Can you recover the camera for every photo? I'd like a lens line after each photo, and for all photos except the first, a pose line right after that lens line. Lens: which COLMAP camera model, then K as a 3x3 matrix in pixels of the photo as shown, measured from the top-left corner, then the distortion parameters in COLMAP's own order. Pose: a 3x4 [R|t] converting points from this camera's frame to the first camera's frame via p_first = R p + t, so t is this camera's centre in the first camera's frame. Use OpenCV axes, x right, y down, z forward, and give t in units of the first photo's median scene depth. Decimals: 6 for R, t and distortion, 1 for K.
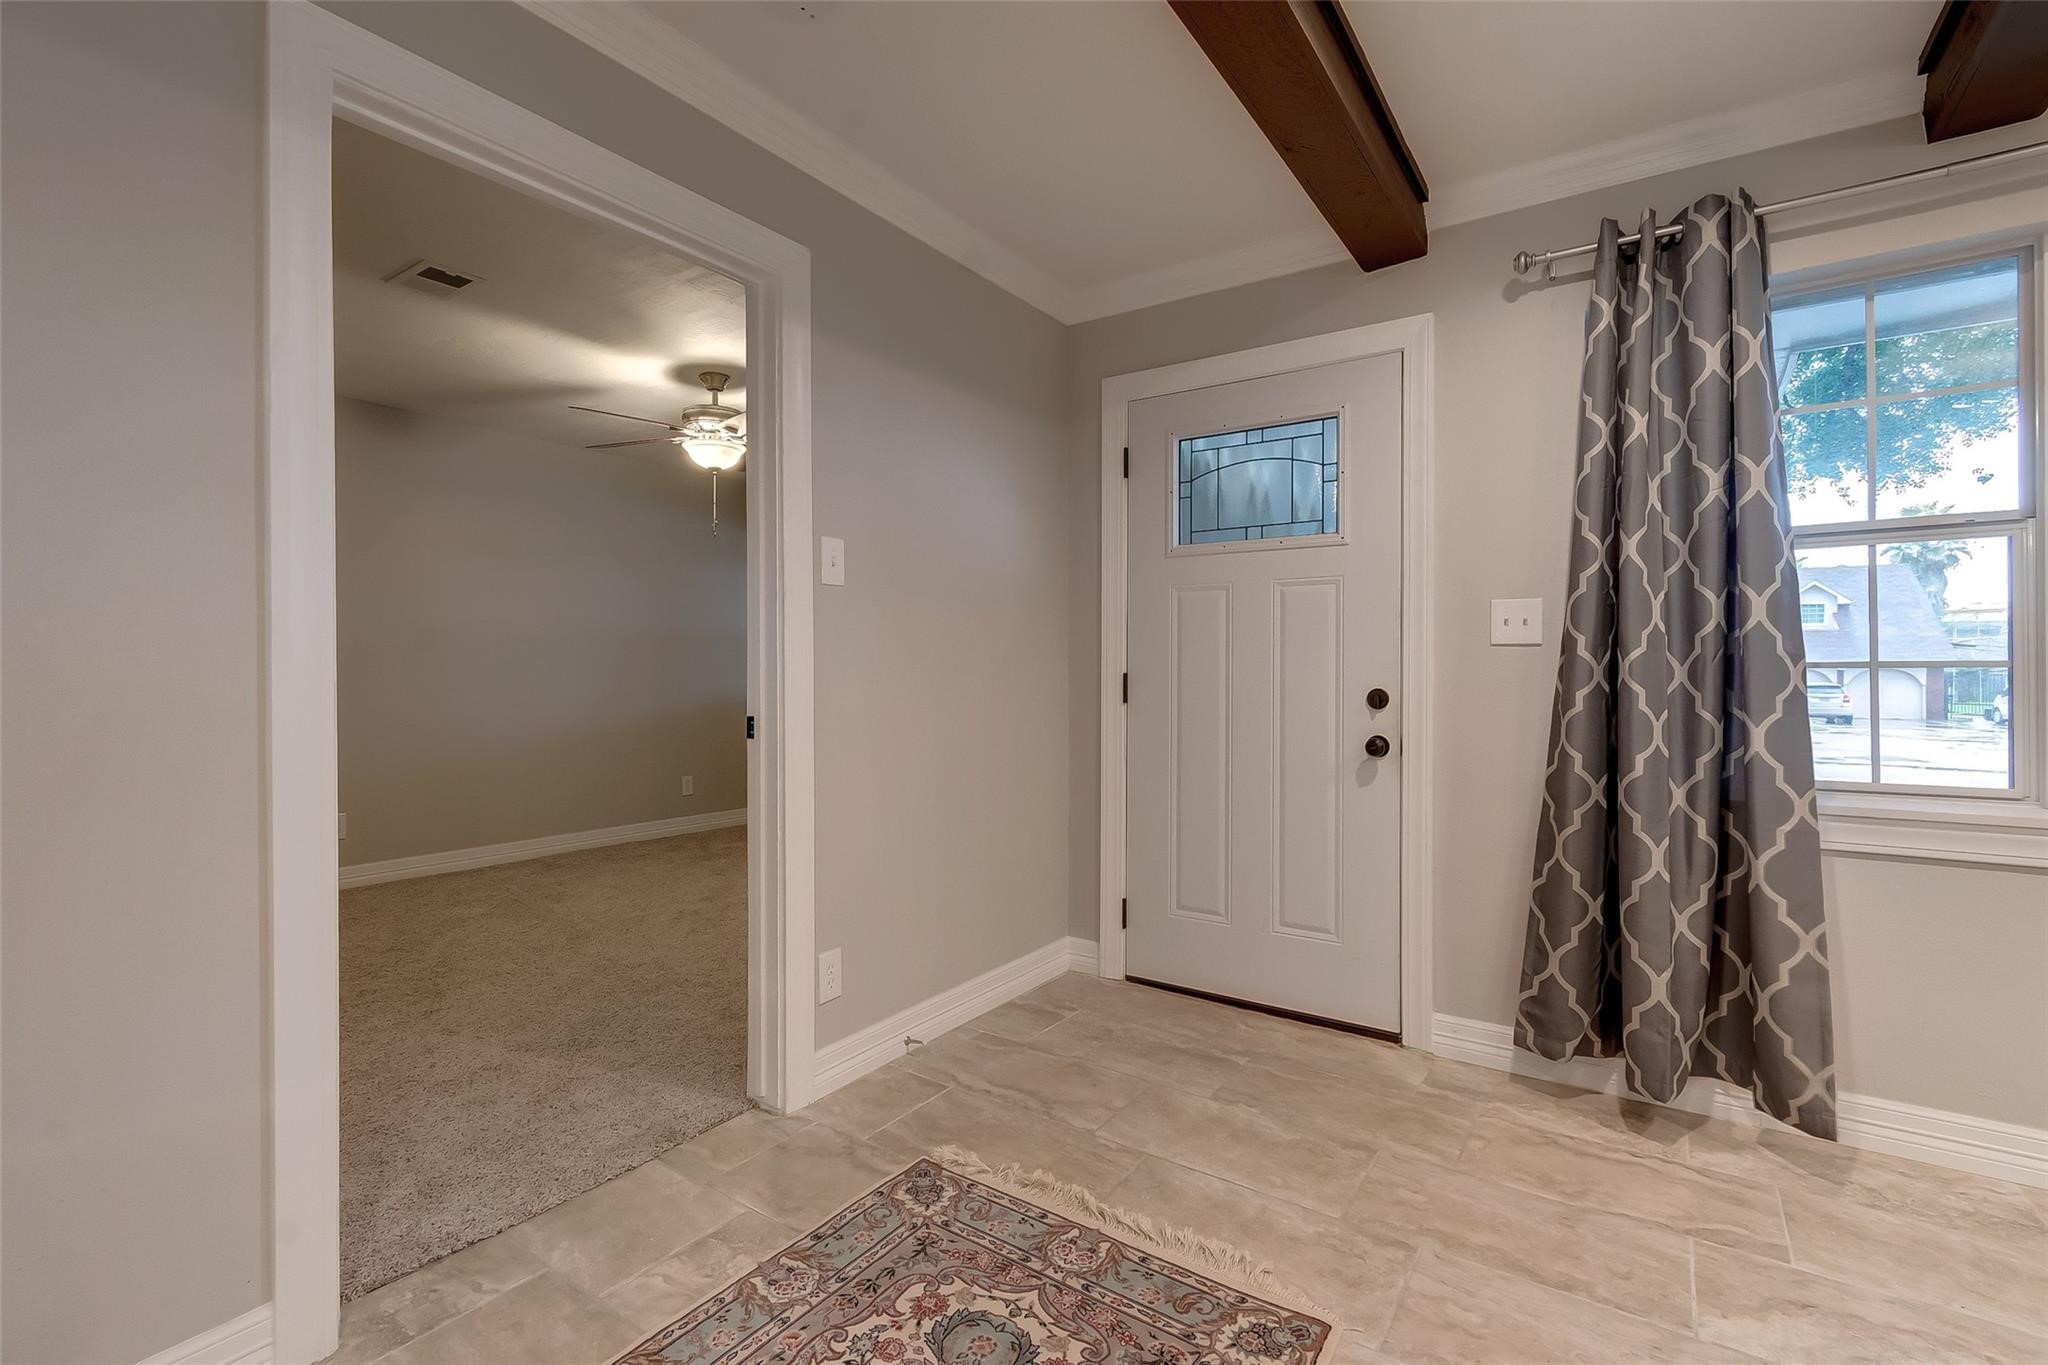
lens RADIAL K [[900.6, 0, 1030.2], [0, 900.6, 670.2], [0, 0, 1]] dist [0.000445, 0.000155]
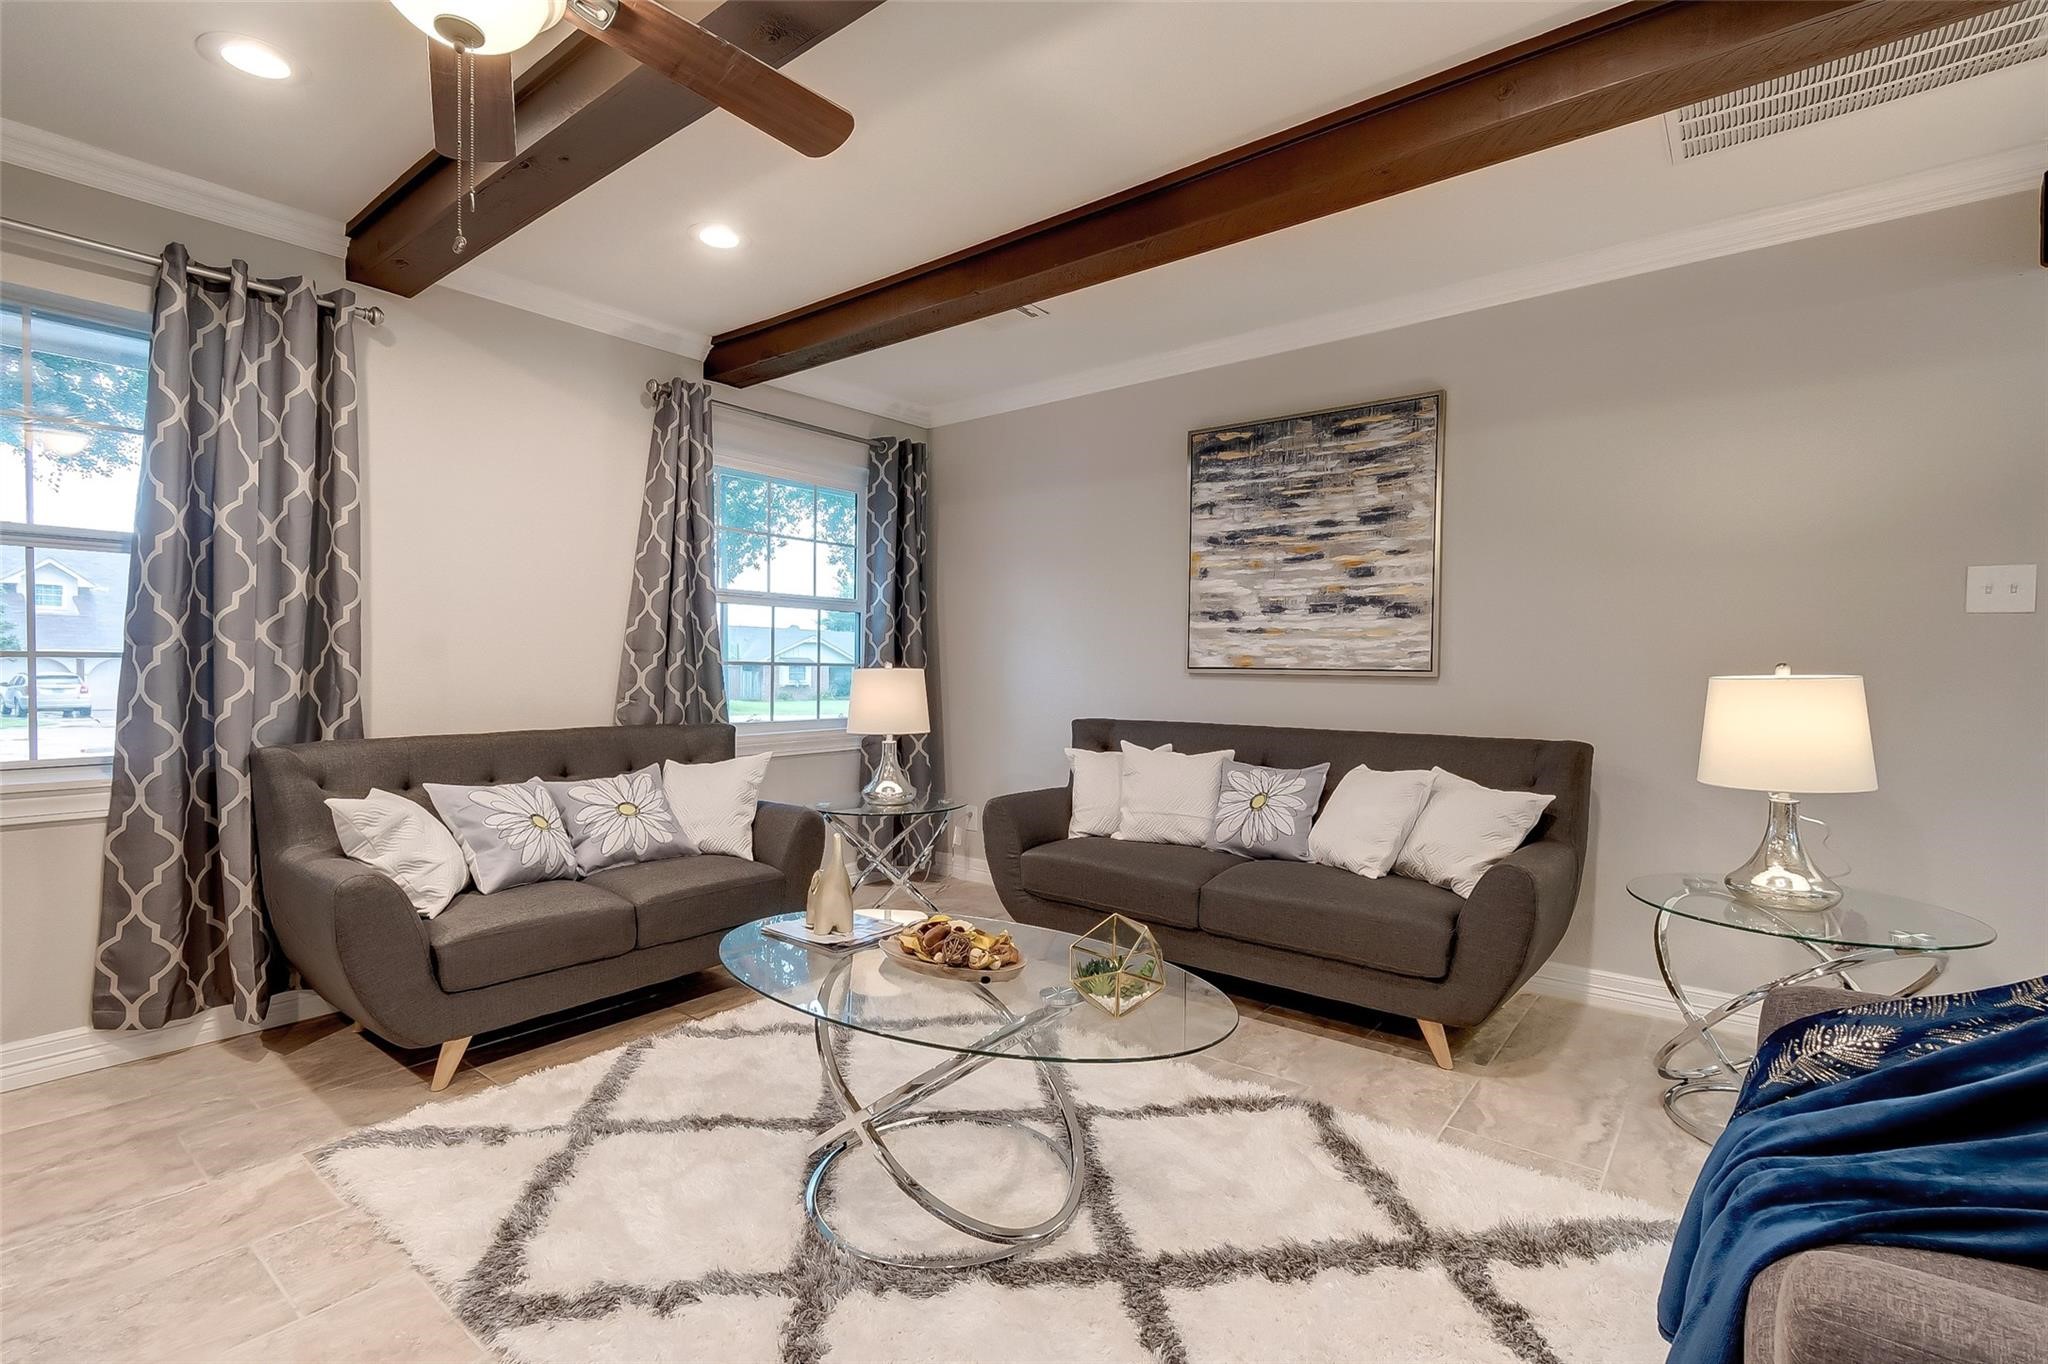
lens RADIAL K [[935.0, 0, 1024.0], [0, 935.0, 682.0], [0, 0, 1]] dist [0.000861, 0.000217]
pose [[0.074190, -0.013227, 0.997156, 0.107948], [-0.010940, 0.999841, 0.014077, -0.003505], [-0.997184, -0.011953, 0.074034, -0.446379]]
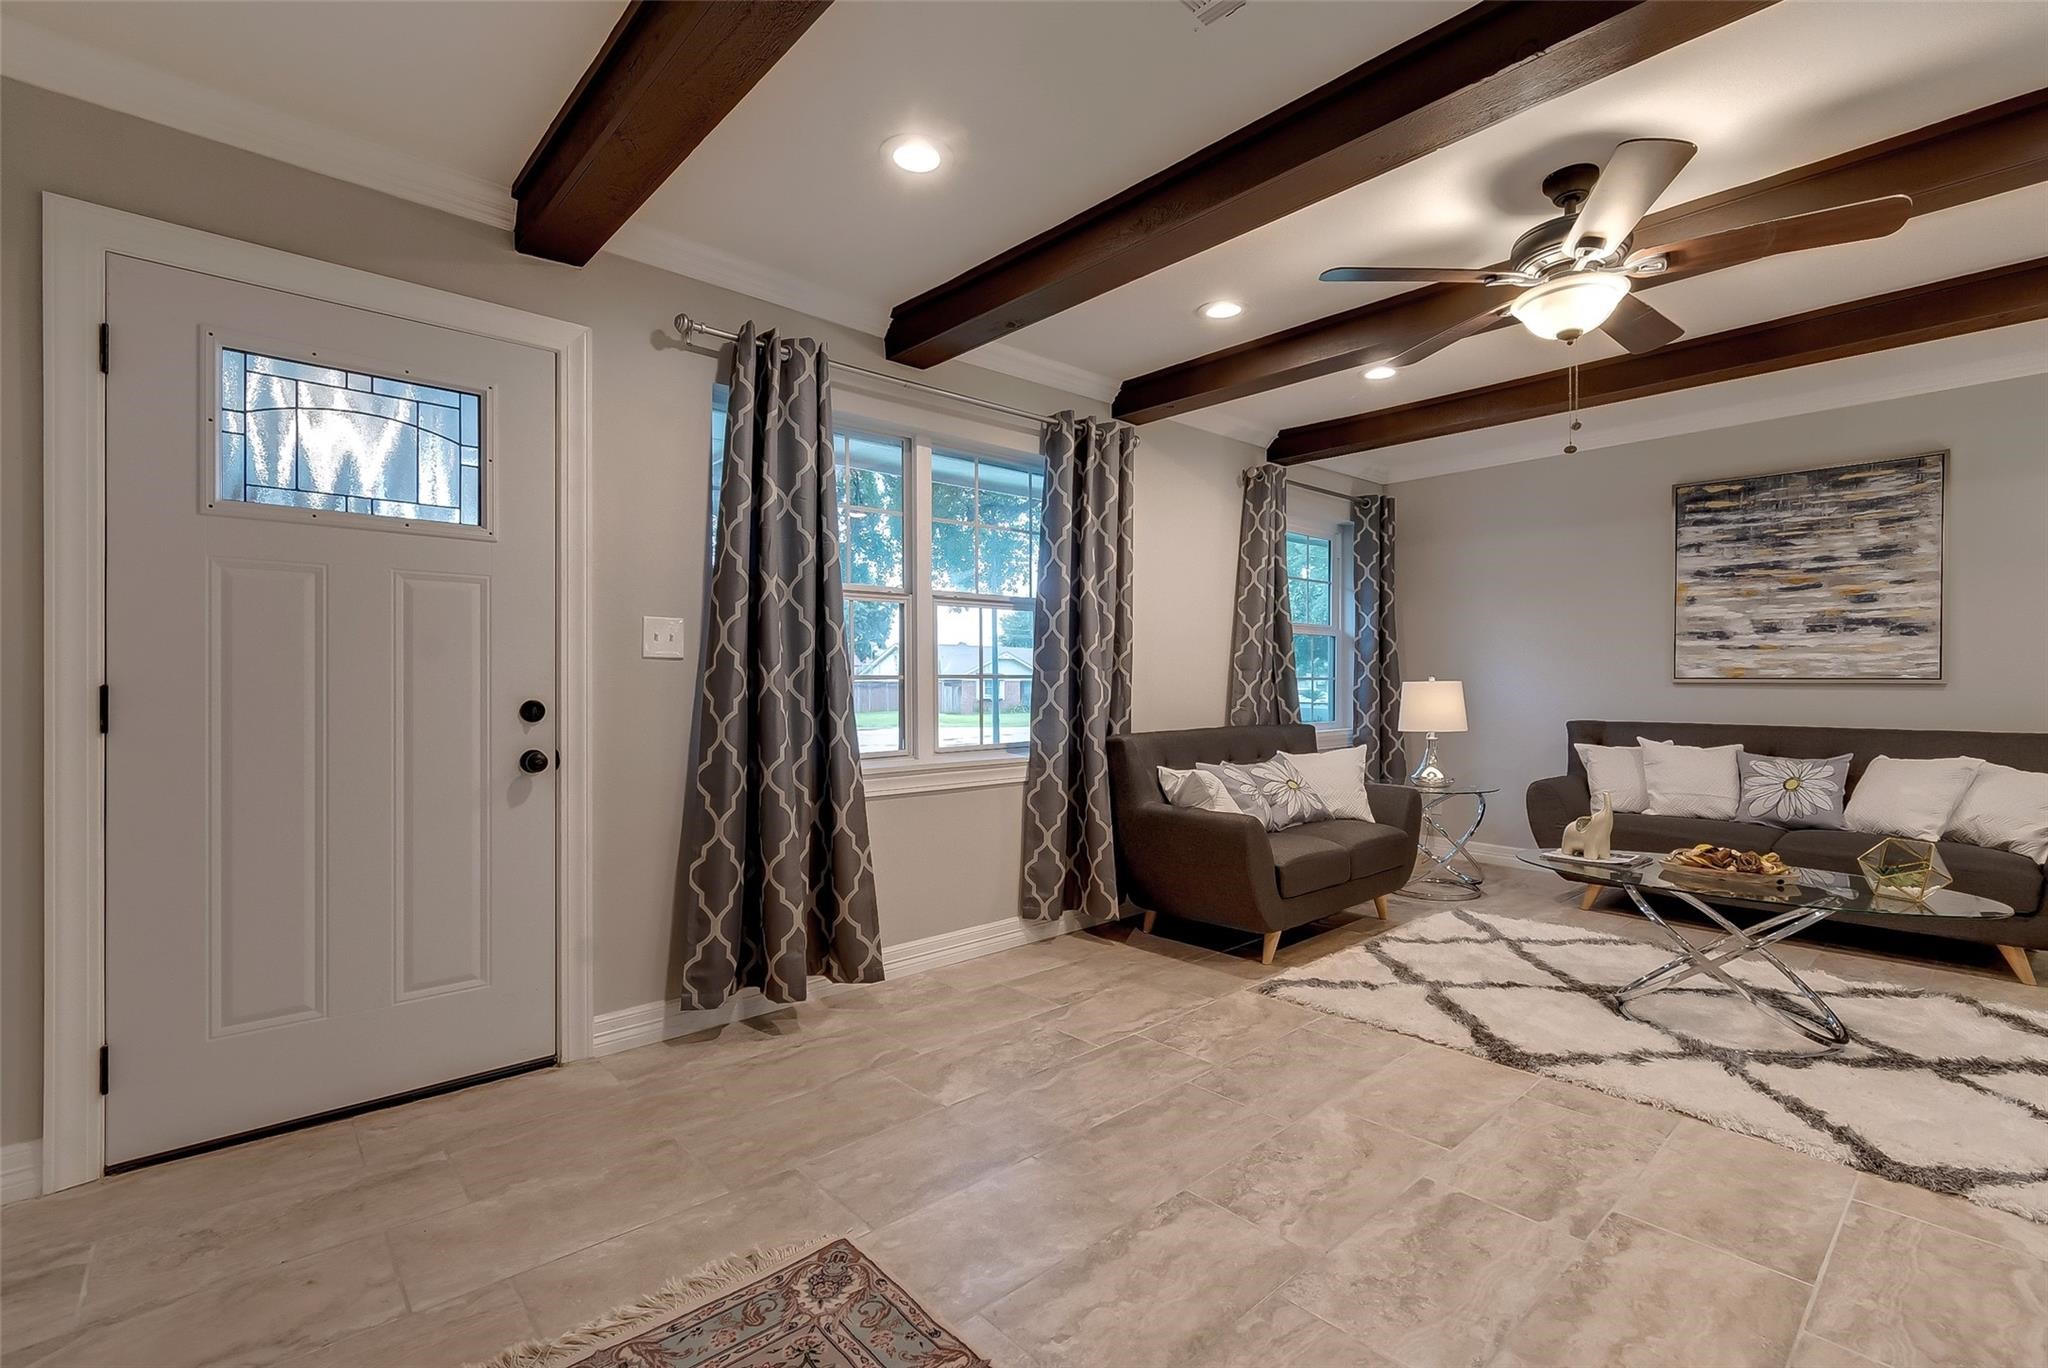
lens RADIAL K [[920.4, 0, 1024.0], [0, 920.4, 684.0], [0, 0, 1]] dist [0.000297, -0.000303]
pose [[0.233786, -0.002624, 0.972285, -0.503580], [-0.001373, 0.999994, 0.003029, -0.000164], [-0.972287, -0.002043, 0.233781, 0.318763]]
